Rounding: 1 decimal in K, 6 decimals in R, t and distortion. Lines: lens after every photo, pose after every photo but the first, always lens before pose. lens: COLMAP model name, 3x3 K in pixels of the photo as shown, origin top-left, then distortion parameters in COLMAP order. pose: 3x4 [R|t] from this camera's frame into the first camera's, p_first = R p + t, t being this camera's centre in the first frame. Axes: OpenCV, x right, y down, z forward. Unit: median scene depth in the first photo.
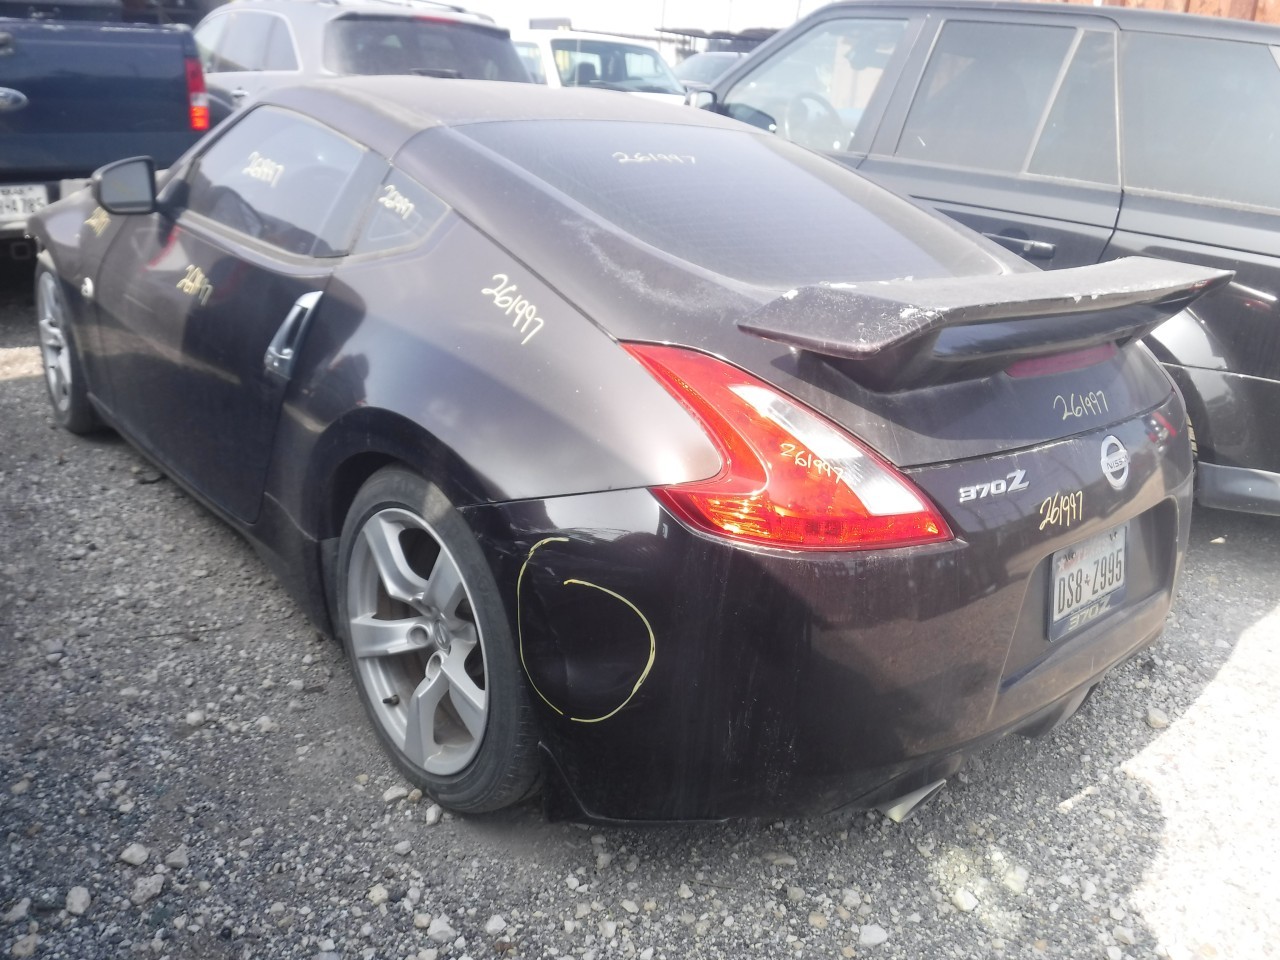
lens RADIAL K [[1034.4, 0, 640.0], [0, 1034.4, 480.0], [0, 0, 1]] dist [-0.082648, 0.008480]
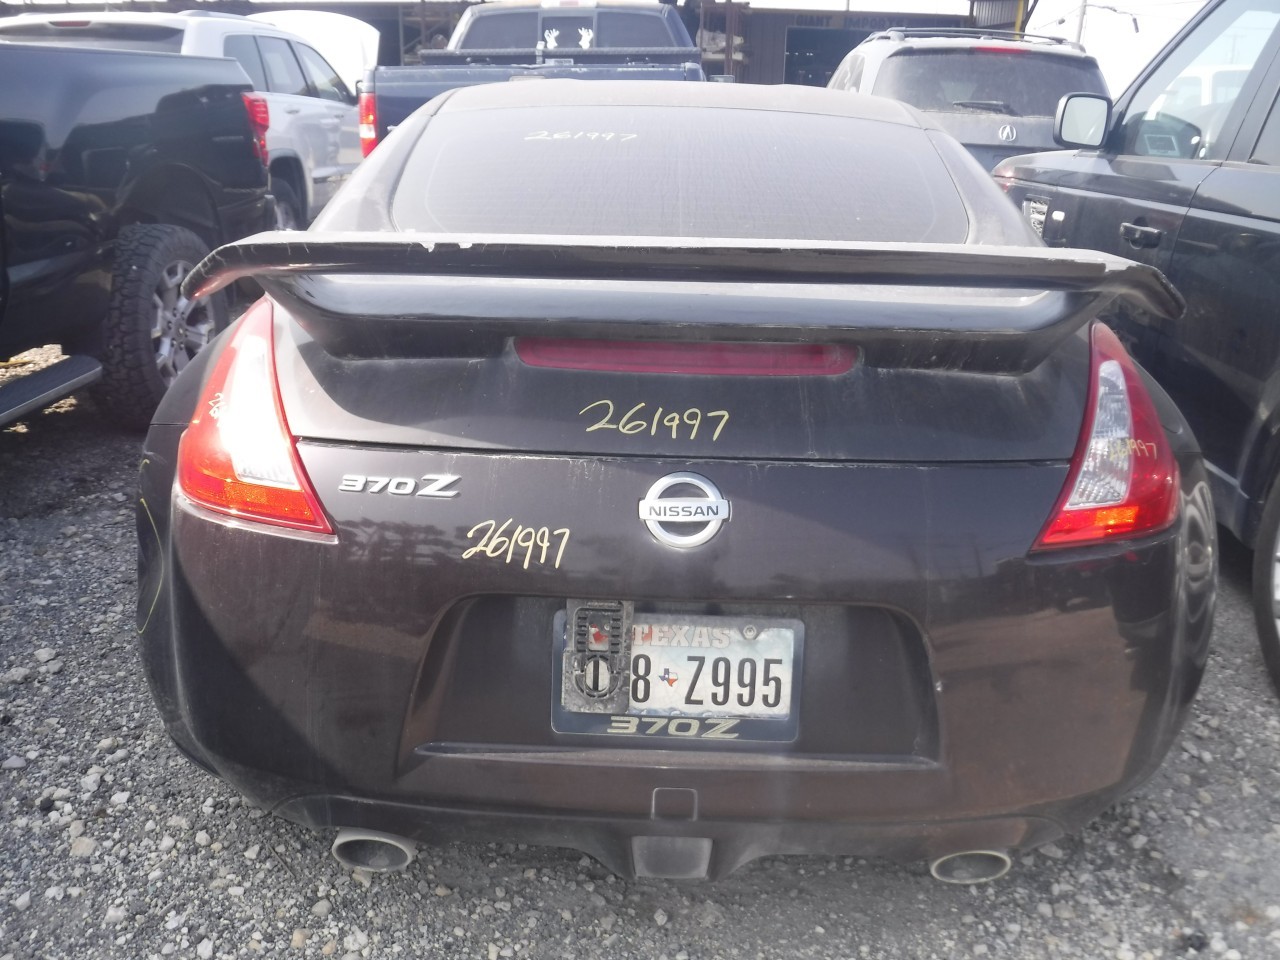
lens RADIAL K [[1034.4, 0, 640.0], [0, 1034.4, 480.0], [0, 0, 1]] dist [-0.082648, 0.008480]
pose [[0.746700, 0.172085, -0.642515, 0.856982], [-0.206793, 0.978145, 0.021652, -0.045599], [0.632199, 0.116700, 0.765967, 0.428690]]
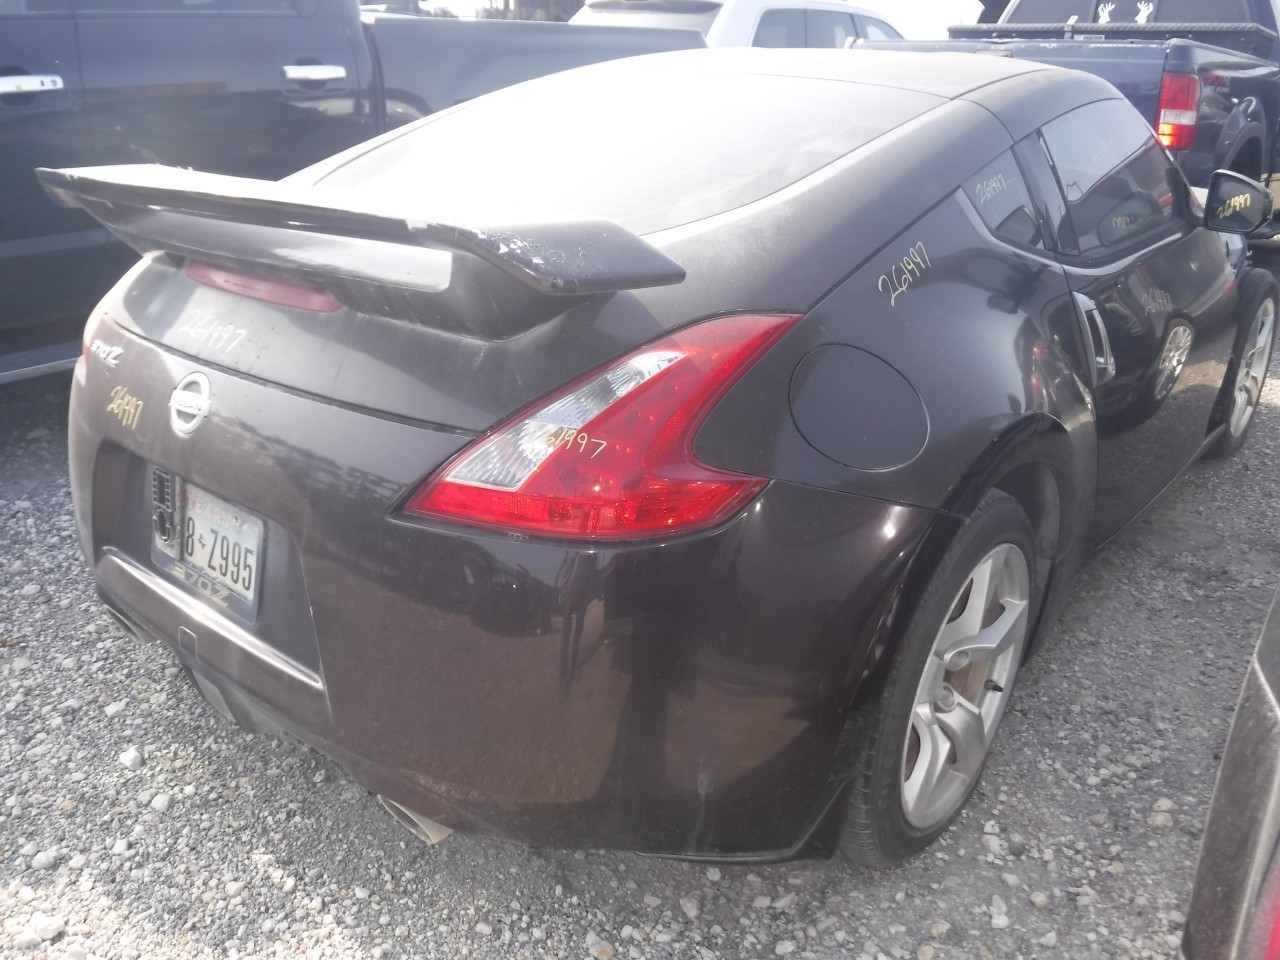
lens RADIAL K [[1034.4, 0, 640.0], [0, 1034.4, 480.0], [0, 0, 1]] dist [-0.082648, 0.008480]
pose [[0.191557, 0.300662, -0.934296, 1.289447], [-0.358620, 0.907545, 0.218526, -0.265408], [0.913618, 0.293197, 0.281670, 1.077189]]
